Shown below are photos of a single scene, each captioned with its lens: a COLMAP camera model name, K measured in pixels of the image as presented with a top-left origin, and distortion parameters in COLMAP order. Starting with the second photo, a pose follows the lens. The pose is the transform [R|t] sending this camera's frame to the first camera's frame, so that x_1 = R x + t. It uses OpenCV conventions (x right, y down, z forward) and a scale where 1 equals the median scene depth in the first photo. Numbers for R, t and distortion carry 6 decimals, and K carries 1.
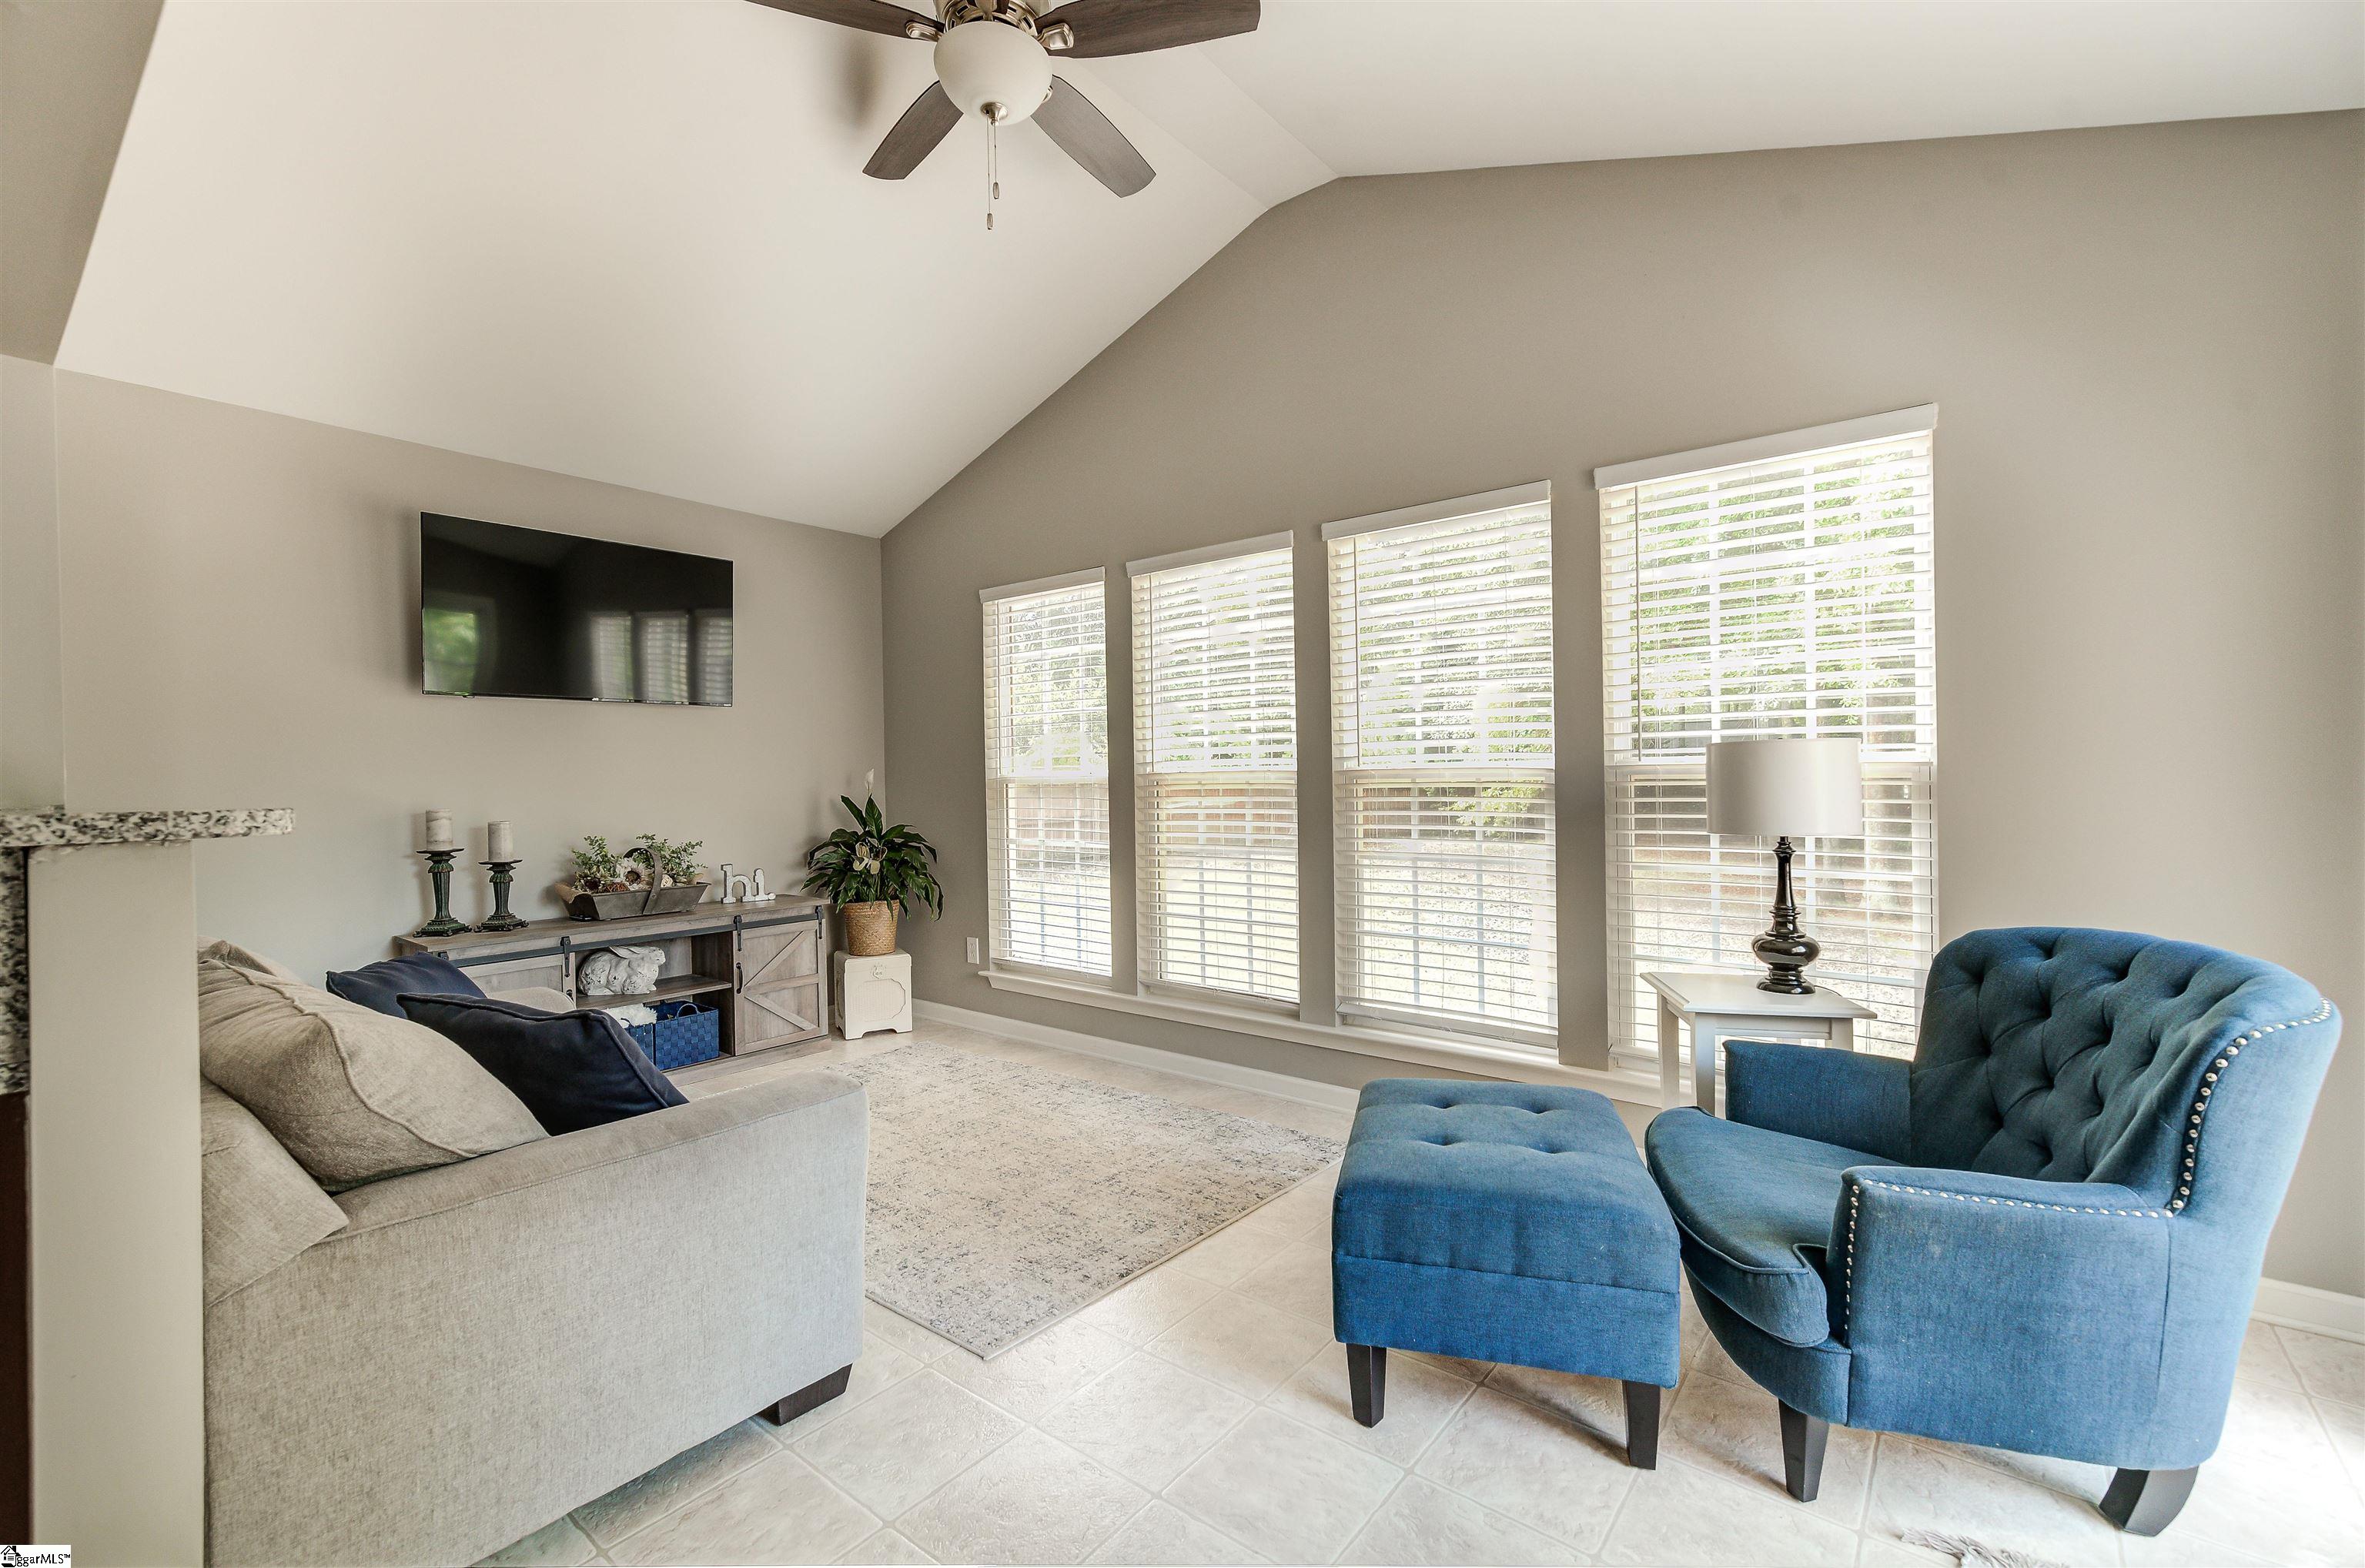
lens RADIAL K [[1027.0, 0, 1185.1], [0, 1027.0, 783.8], [0, 0, 1]] dist [0.009437, -0.001816]
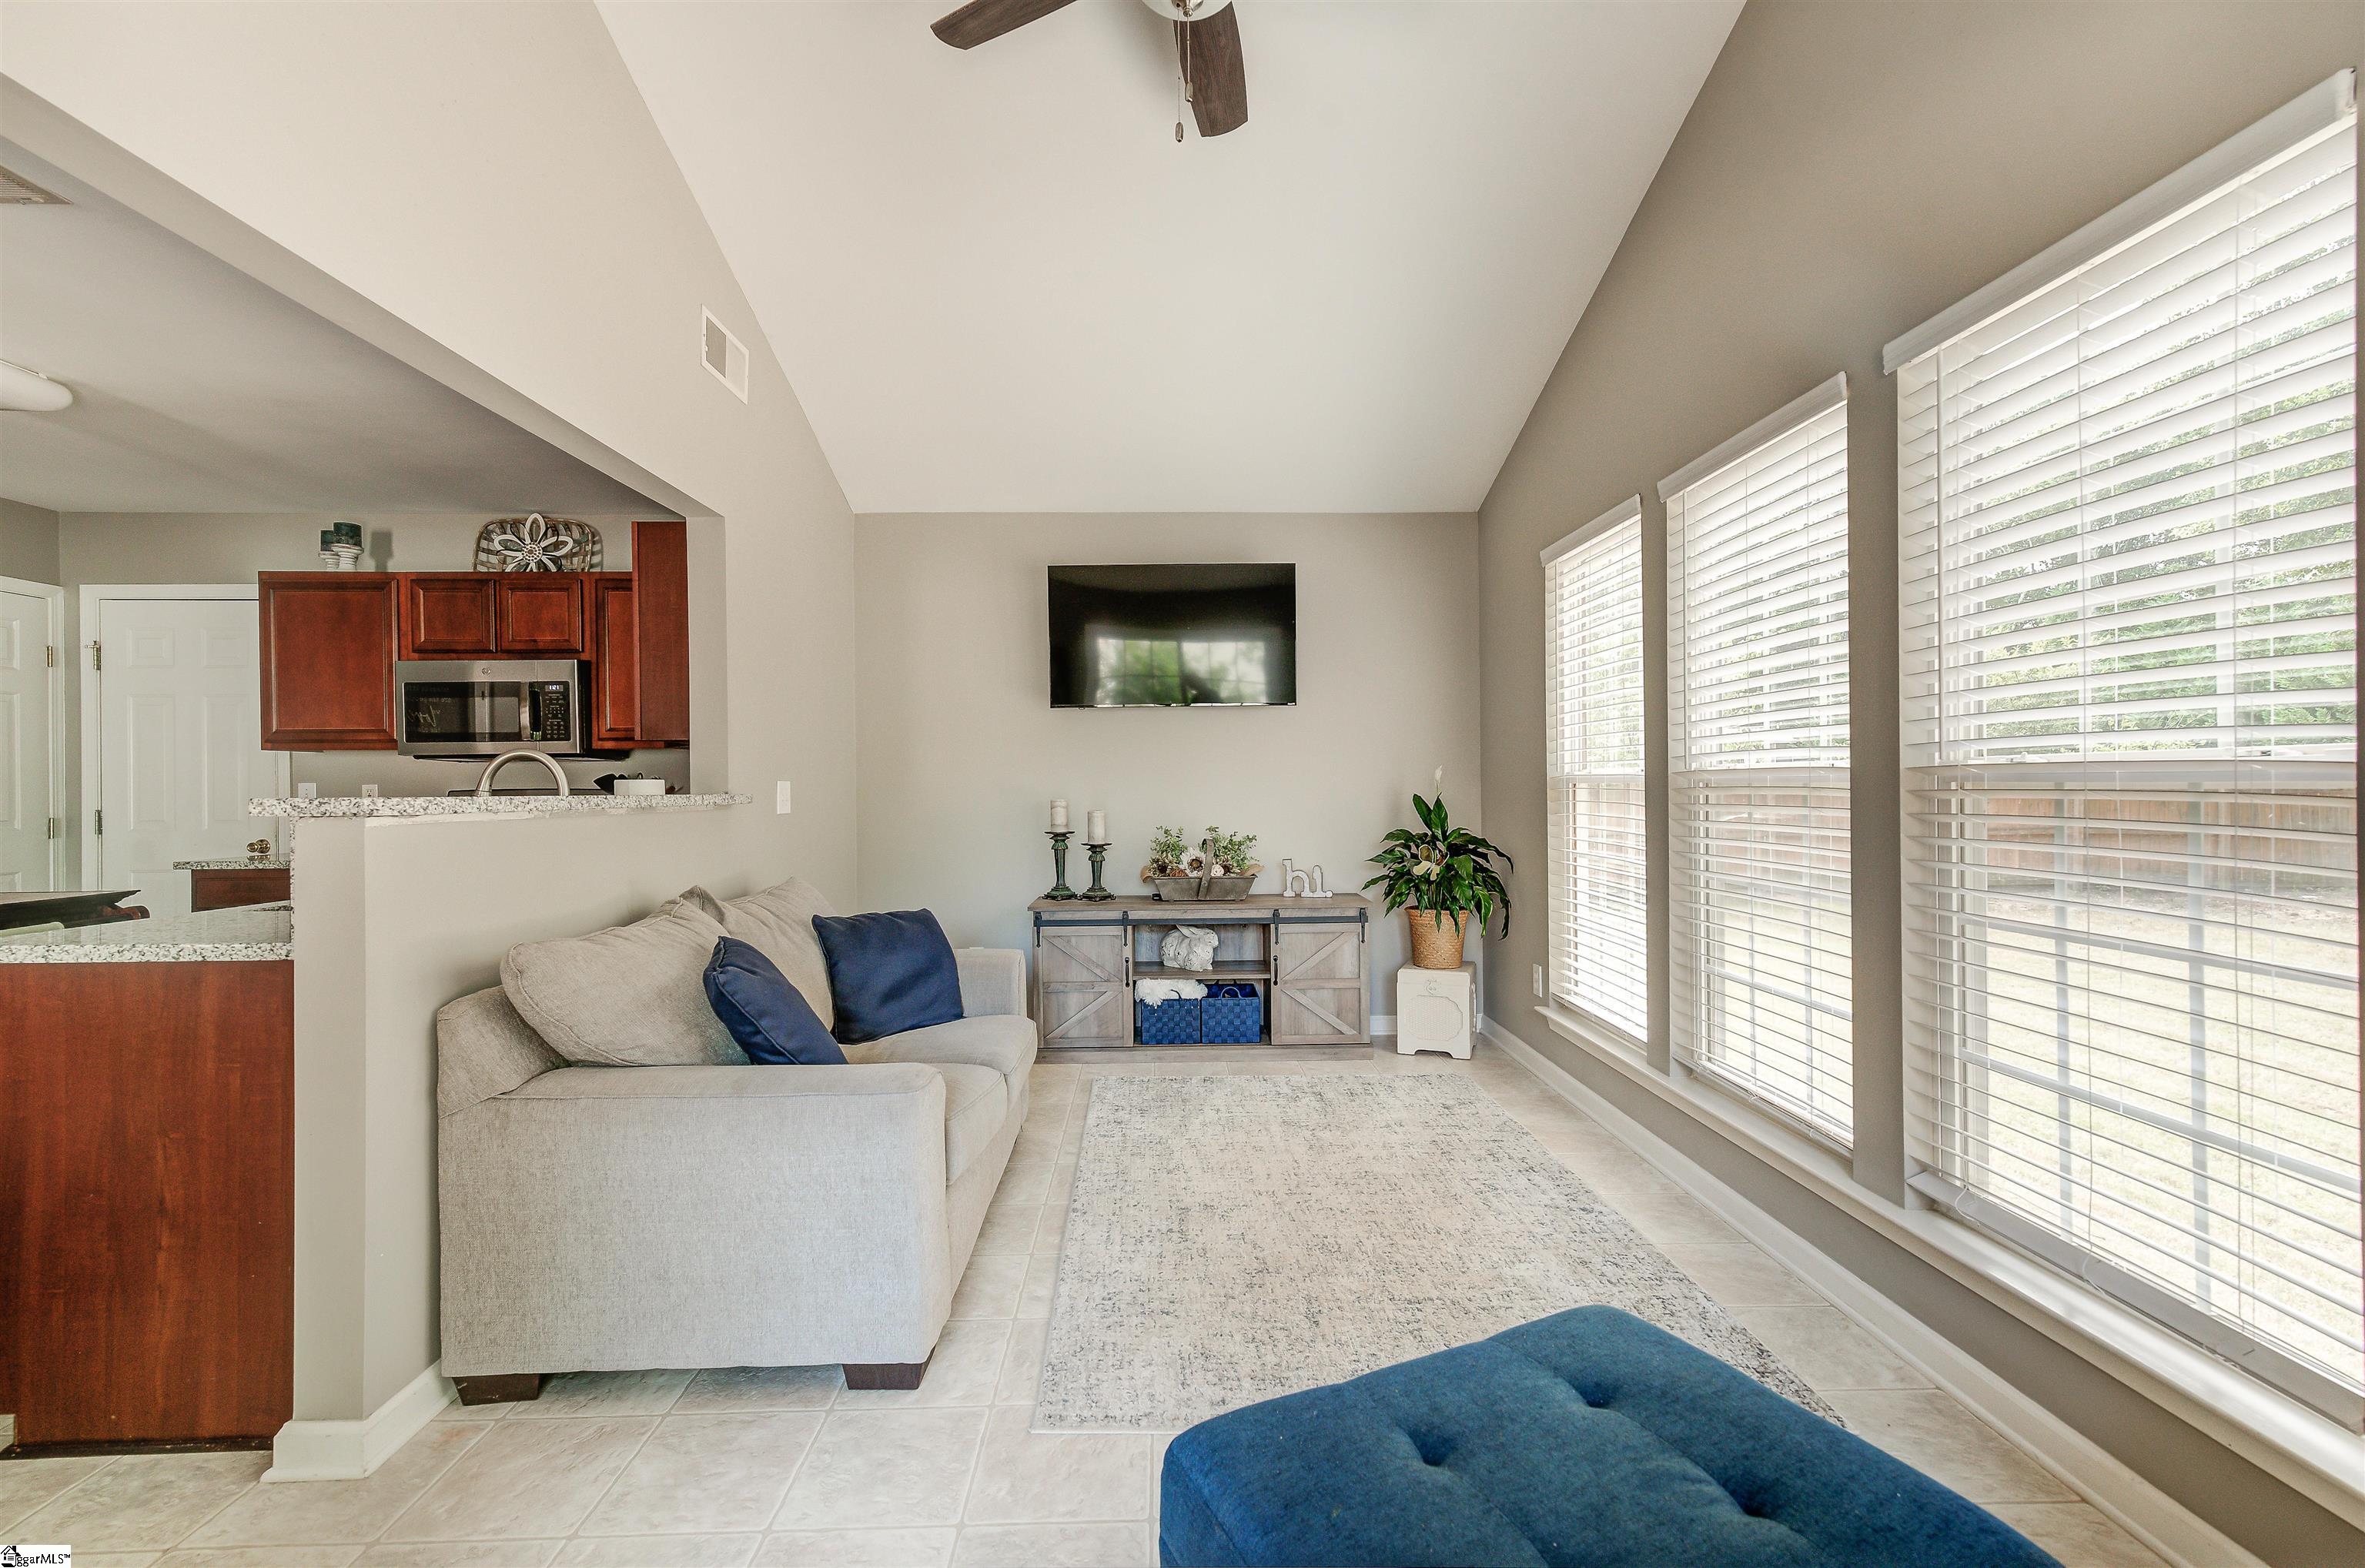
lens RADIAL K [[1027.0, 0, 1198.7], [0, 1027.0, 785.2], [0, 0, 1]] dist [0.009437, -0.001816]
pose [[0.638232, 0.011178, -0.769763, 0.327125], [-0.006411, 0.999937, 0.009205, -0.005140], [0.769818, -0.000940, 0.638263, 0.306964]]
